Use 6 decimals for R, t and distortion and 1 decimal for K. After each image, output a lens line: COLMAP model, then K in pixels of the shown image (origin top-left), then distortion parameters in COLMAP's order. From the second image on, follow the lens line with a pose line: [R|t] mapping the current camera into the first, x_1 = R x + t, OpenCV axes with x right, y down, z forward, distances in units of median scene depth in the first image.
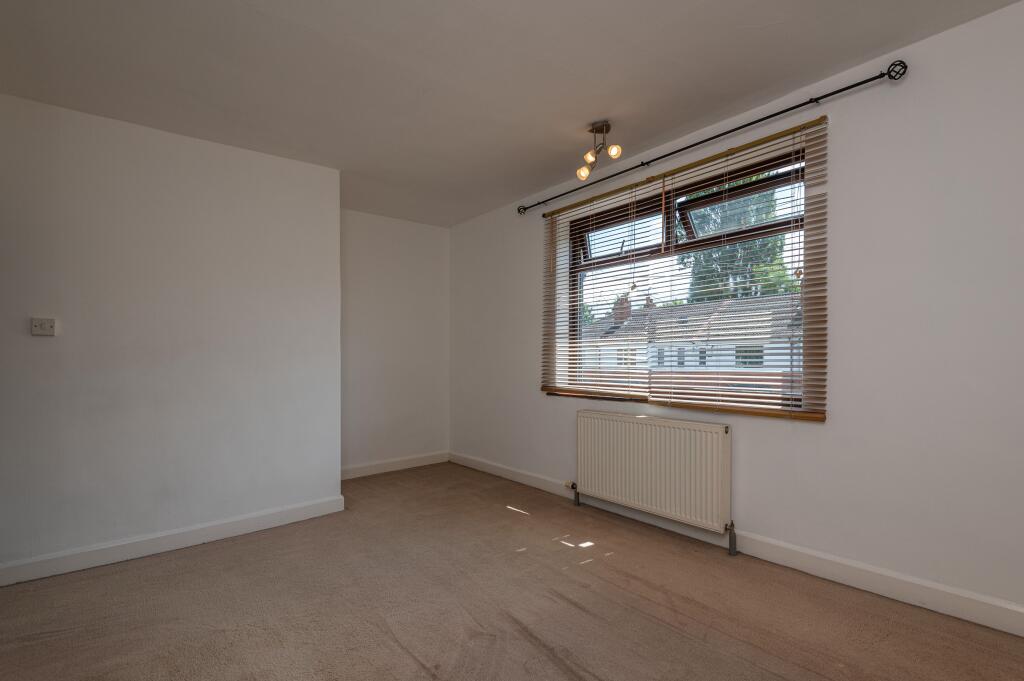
lens RADIAL K [[474.7, 0, 503.8], [0, 474.7, 340.5], [0, 0, 1]] dist [-0.000279, -0.000462]
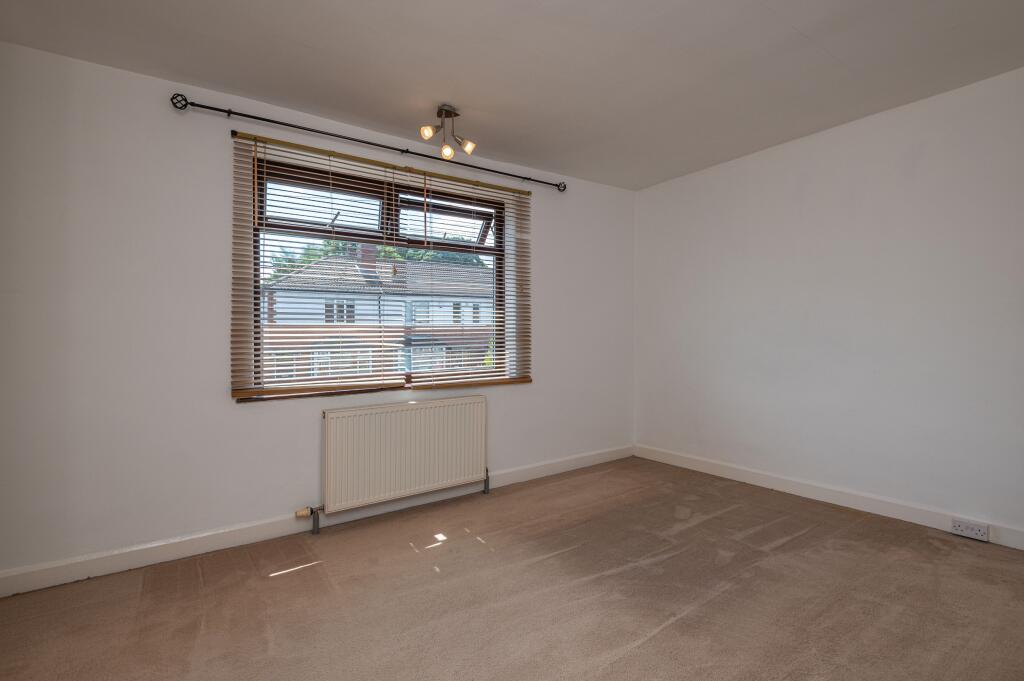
lens RADIAL K [[474.7, 0, 503.9], [0, 474.7, 347.4], [0, 0, 1]] dist [-0.000279, -0.000462]
pose [[0.075743, 0.010450, 0.997073, -0.648217], [-0.004795, 0.999937, -0.010115, 0.049045], [-0.997116, -0.004015, 0.075788, 0.677047]]
